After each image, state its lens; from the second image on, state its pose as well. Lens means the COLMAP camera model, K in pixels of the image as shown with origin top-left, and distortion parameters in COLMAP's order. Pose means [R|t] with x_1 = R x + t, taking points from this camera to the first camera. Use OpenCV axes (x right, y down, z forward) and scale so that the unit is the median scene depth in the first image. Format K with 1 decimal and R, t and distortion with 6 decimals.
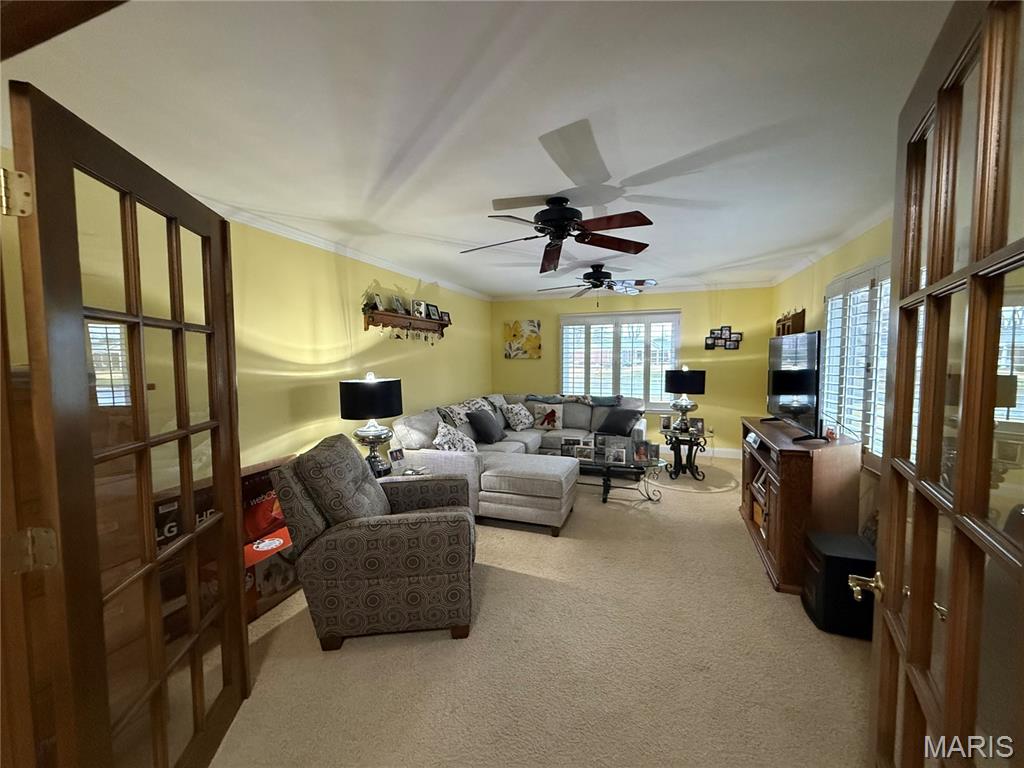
lens RADIAL K [[408.0, 0, 510.7], [0, 408.0, 379.0], [0, 0, 1]] dist [-0.001444, 0.001207]
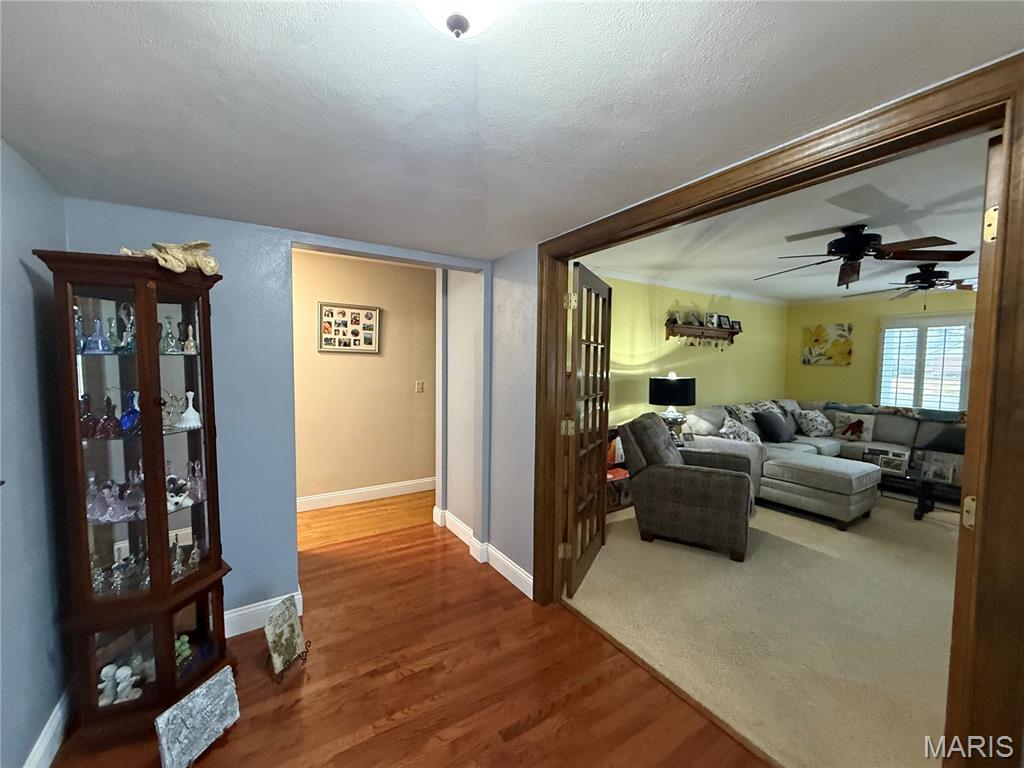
lens RADIAL K [[408.0, 0, 508.4], [0, 408.0, 384.2], [0, 0, 1]] dist [-0.001444, 0.001207]
pose [[0.791467, 0.050244, -0.609143, 0.043364], [-0.048078, 0.998645, 0.019902, 0.019598], [0.609318, 0.013535, 0.792810, -0.334360]]
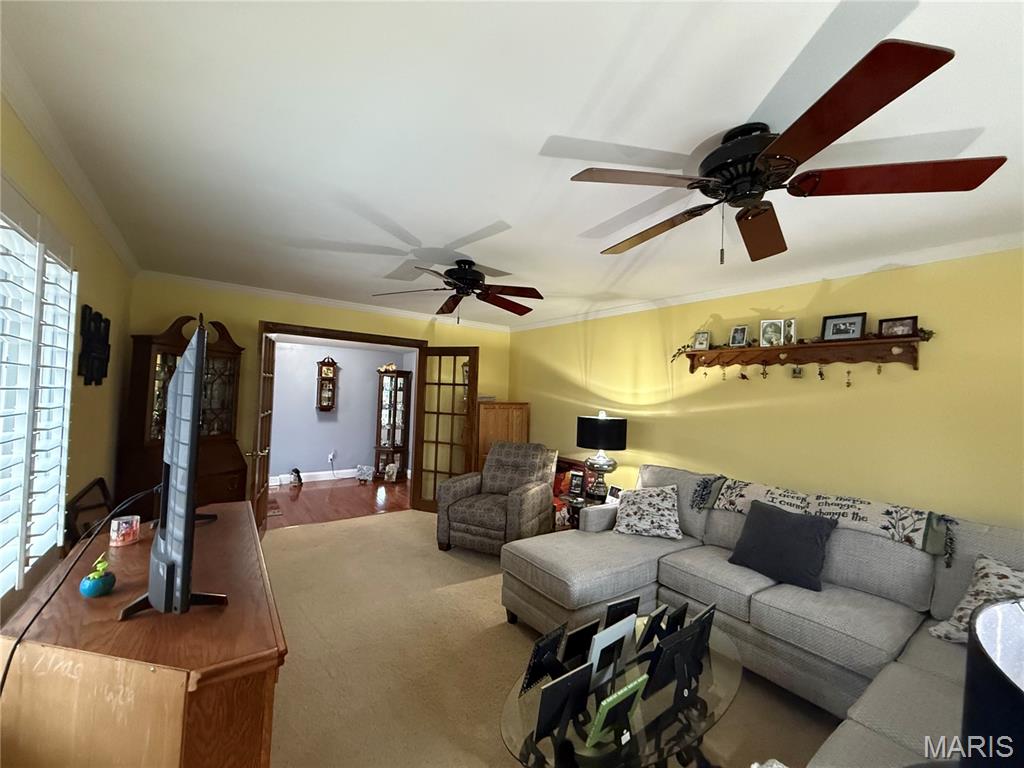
lens RADIAL K [[408.0, 0, 509.9], [0, 408.0, 381.1], [0, 0, 1]] dist [-0.001444, 0.001207]
pose [[-0.553611, -0.037265, -0.831941, 0.670587], [-0.073738, 0.997268, 0.004398, -0.073907], [0.829504, 0.063780, -0.554847, 1.184941]]
